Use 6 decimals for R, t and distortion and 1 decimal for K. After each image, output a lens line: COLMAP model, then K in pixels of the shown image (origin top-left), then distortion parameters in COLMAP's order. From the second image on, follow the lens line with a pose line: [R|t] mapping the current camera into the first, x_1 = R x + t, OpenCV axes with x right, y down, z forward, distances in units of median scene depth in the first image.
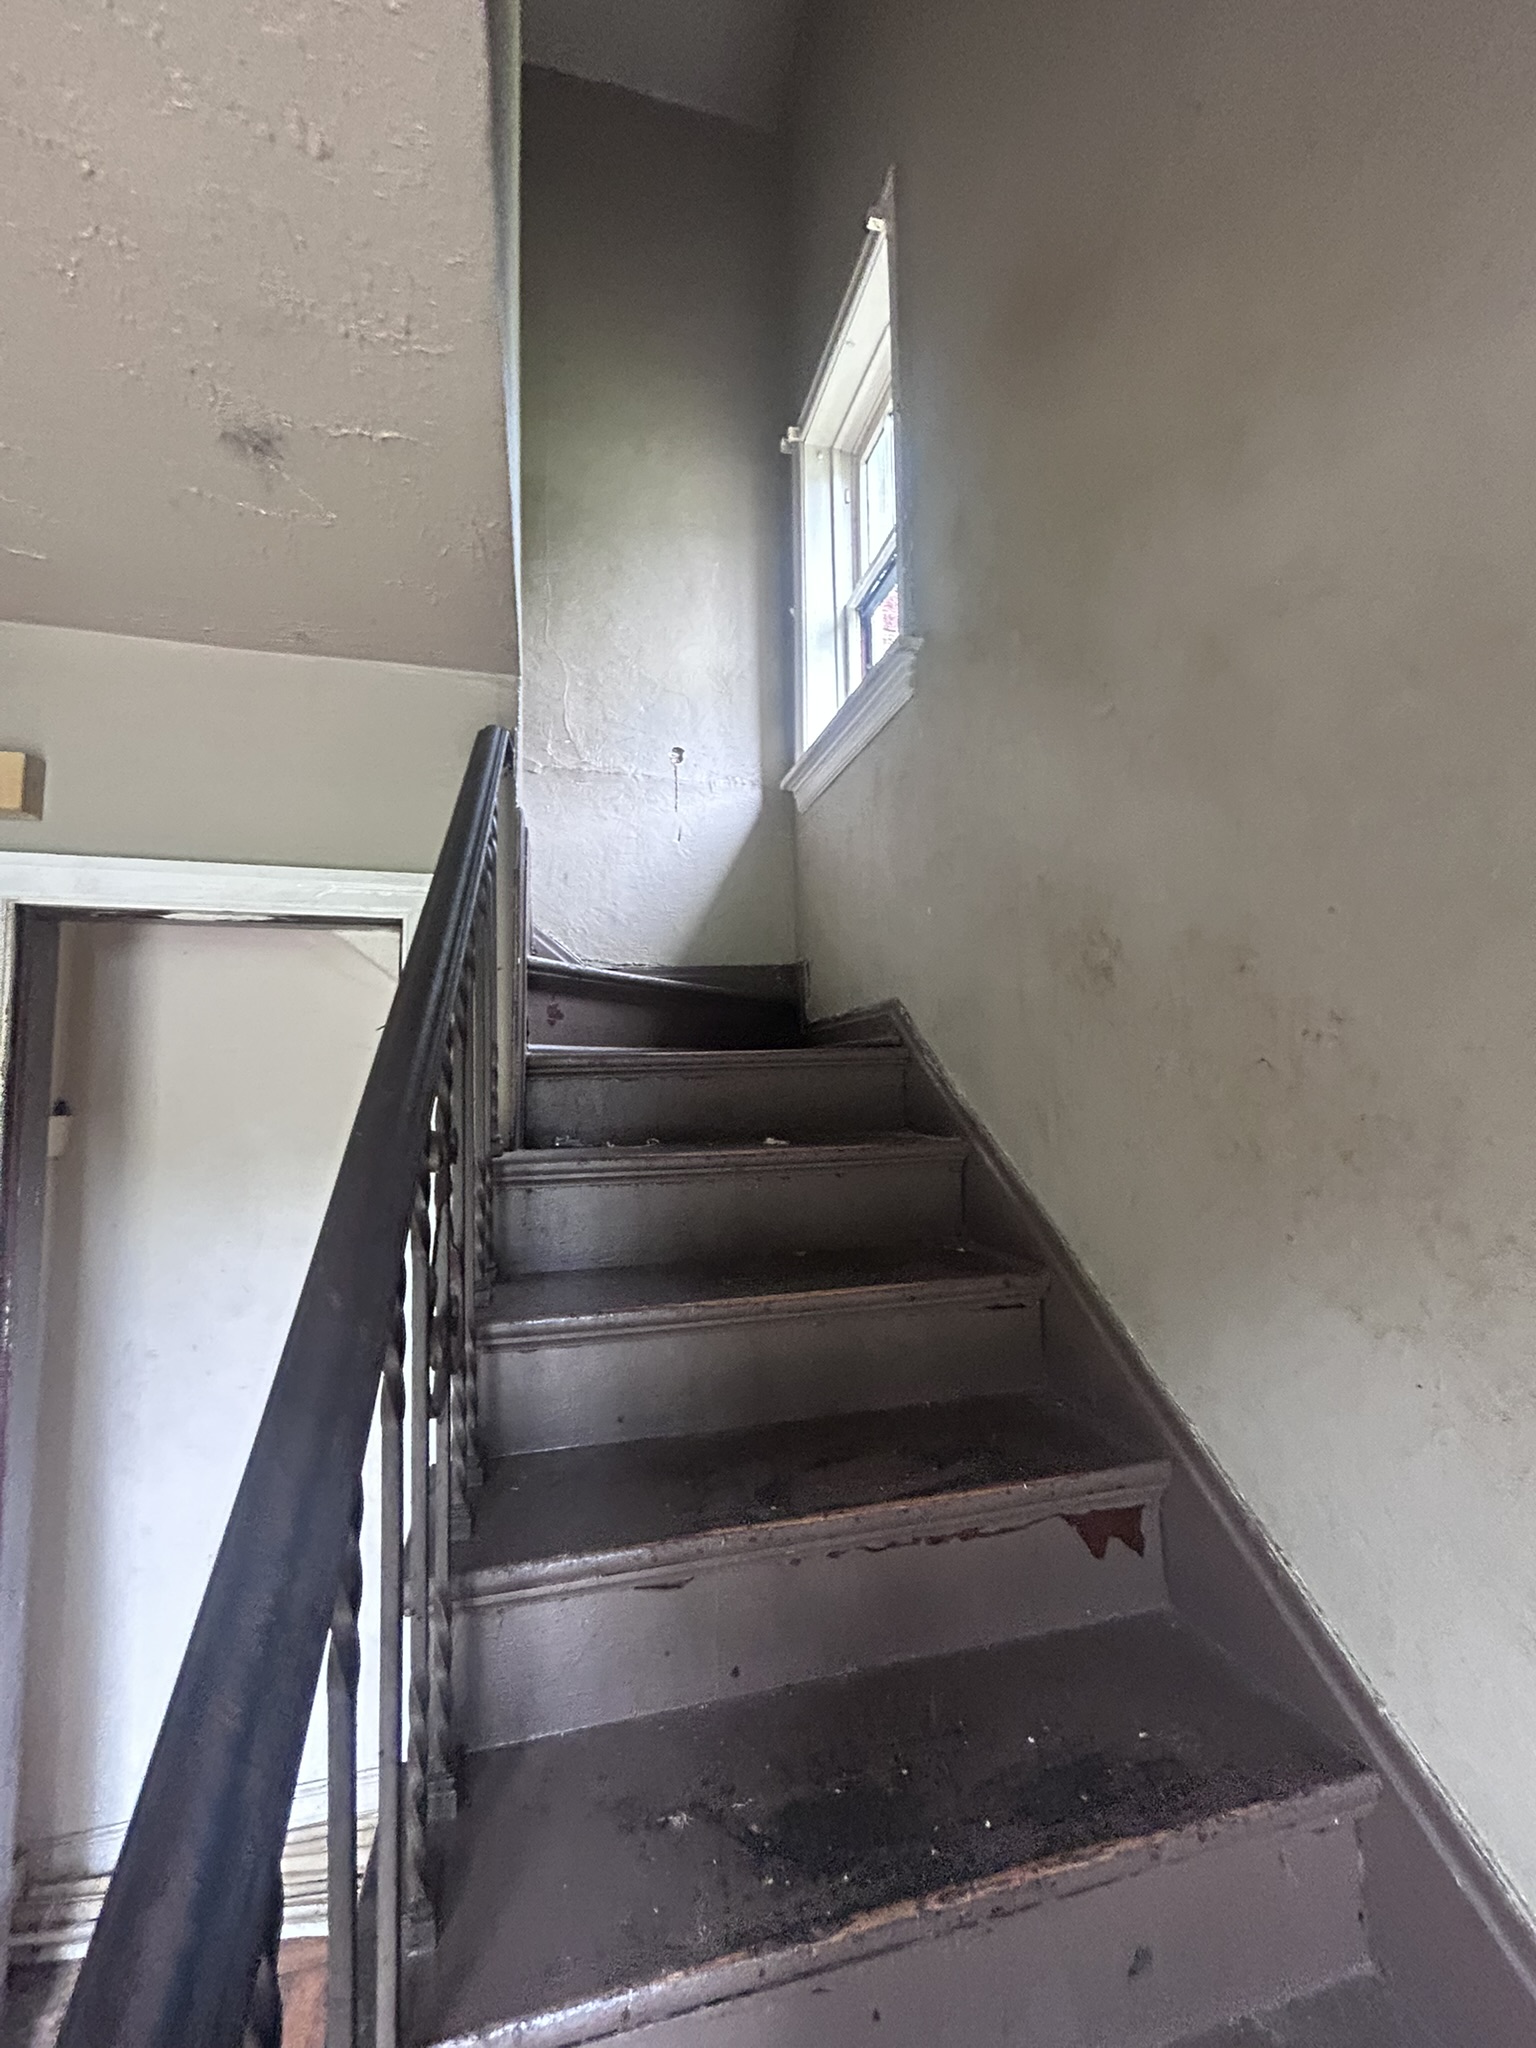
lens RADIAL K [[833.7, 0, 762.9], [0, 833.7, 1023.9], [0, 0, 1]] dist [-0.000206, 0.000941]
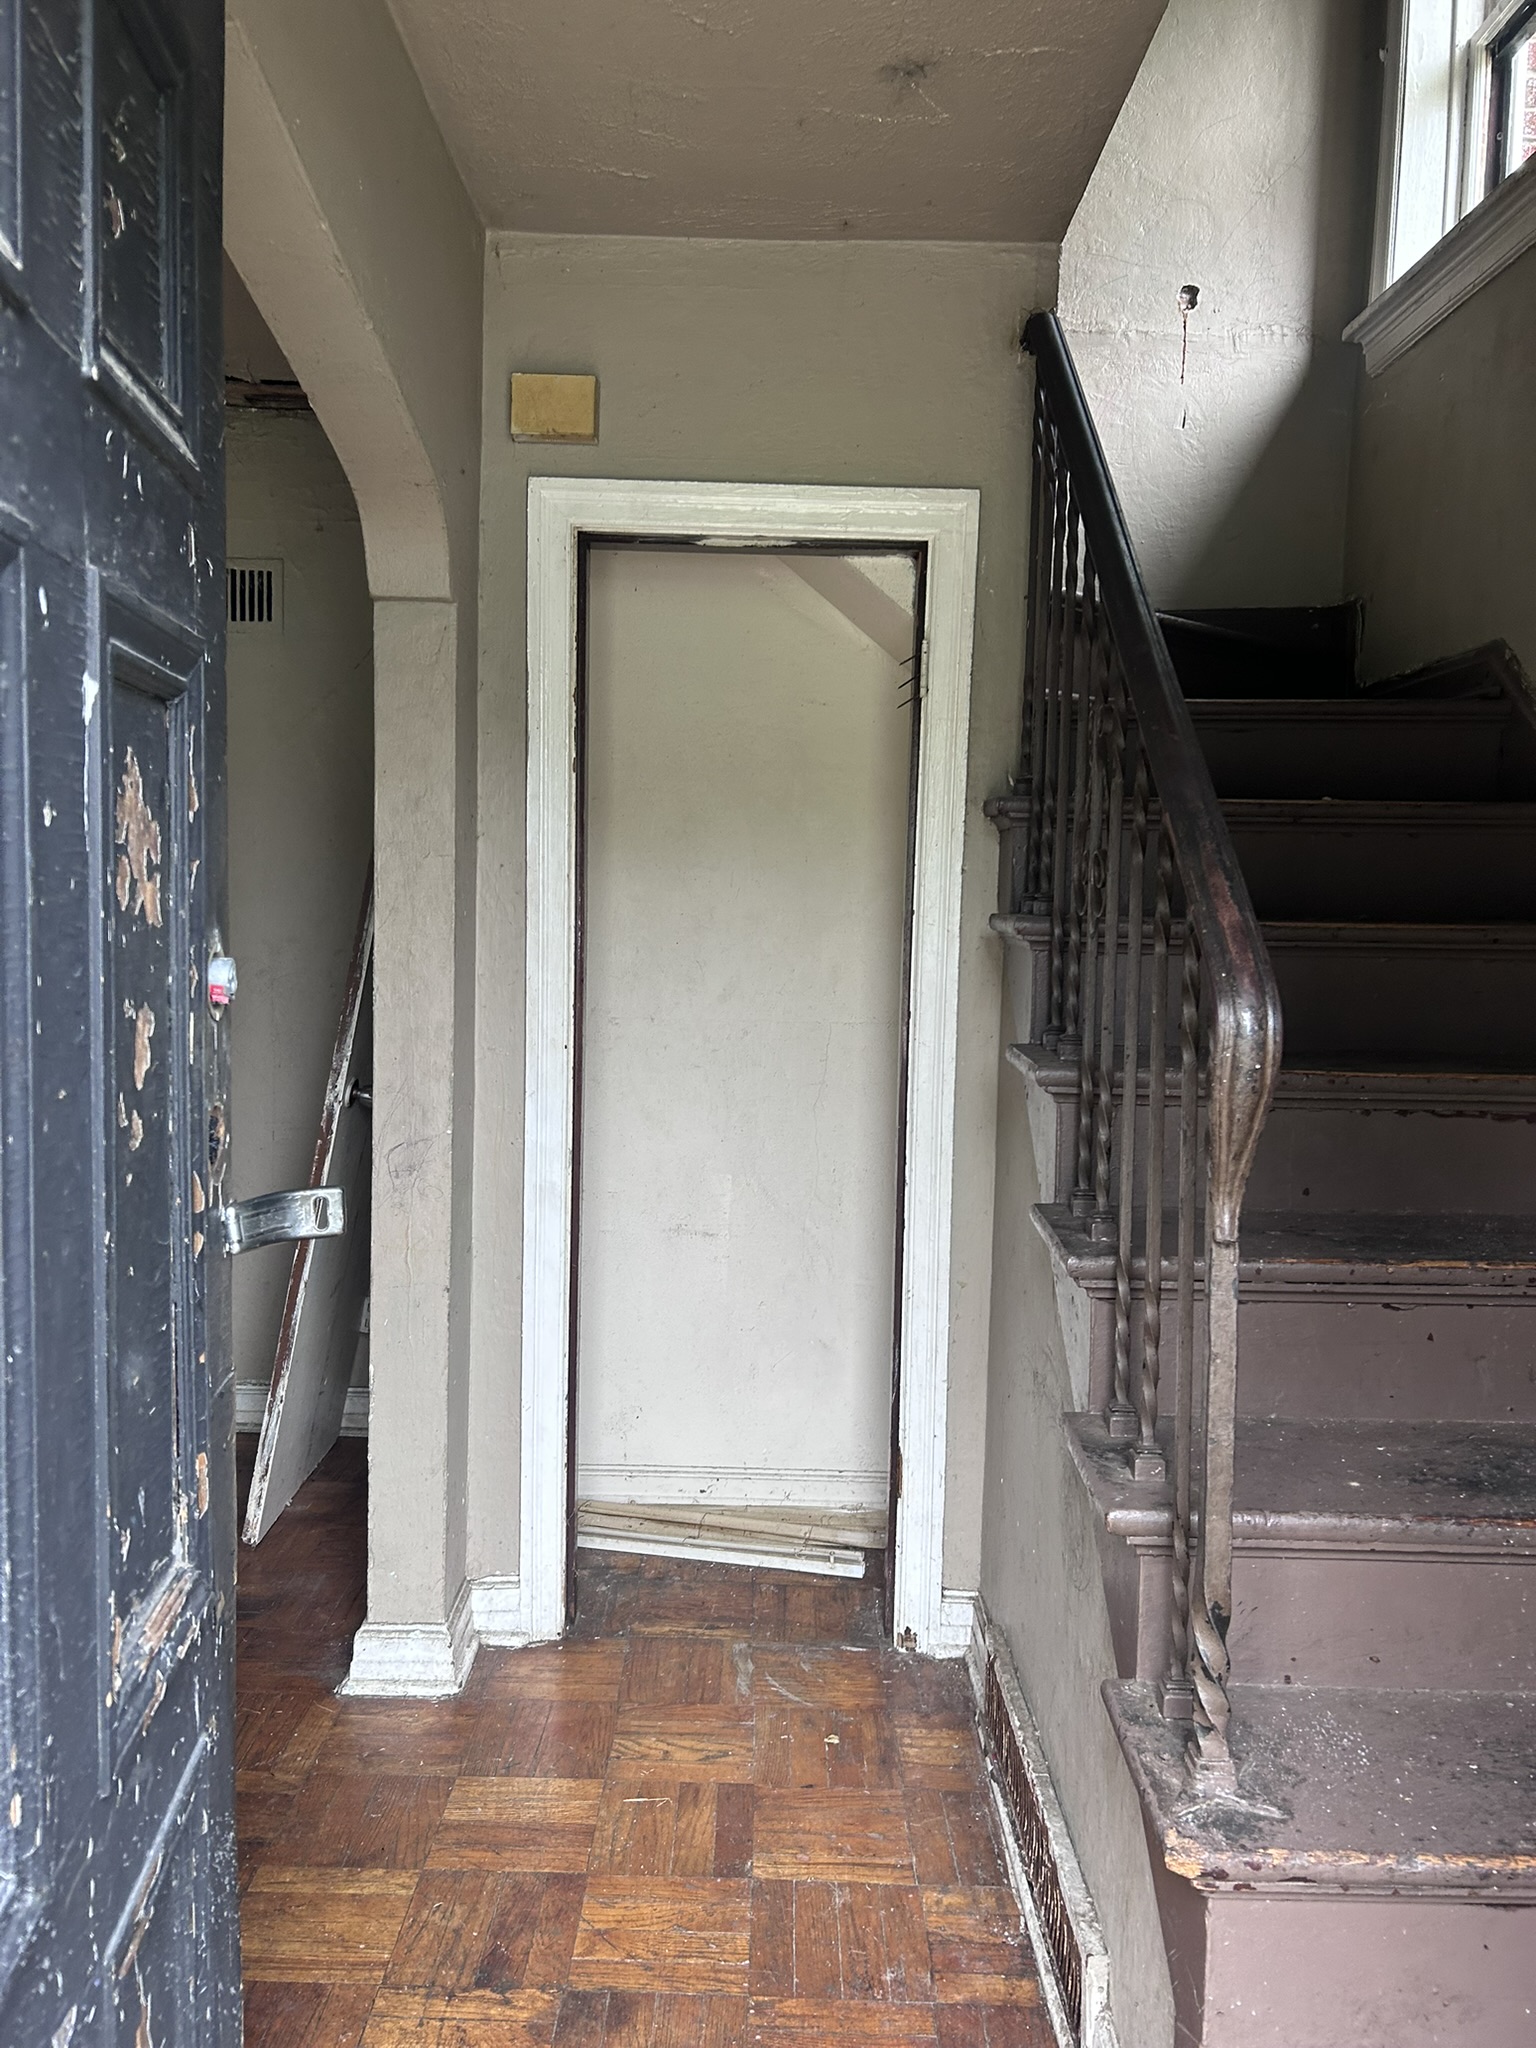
lens RADIAL K [[1541.8, 0, 771.1], [0, 1541.8, 1024.5], [0, 0, 1]] dist [0.053697, -0.051835]
pose [[0.966690, 0.058151, -0.249258, -0.088520], [-0.016583, 0.986033, 0.165724, 0.074621], [0.255413, -0.156070, 0.954152, -0.476673]]
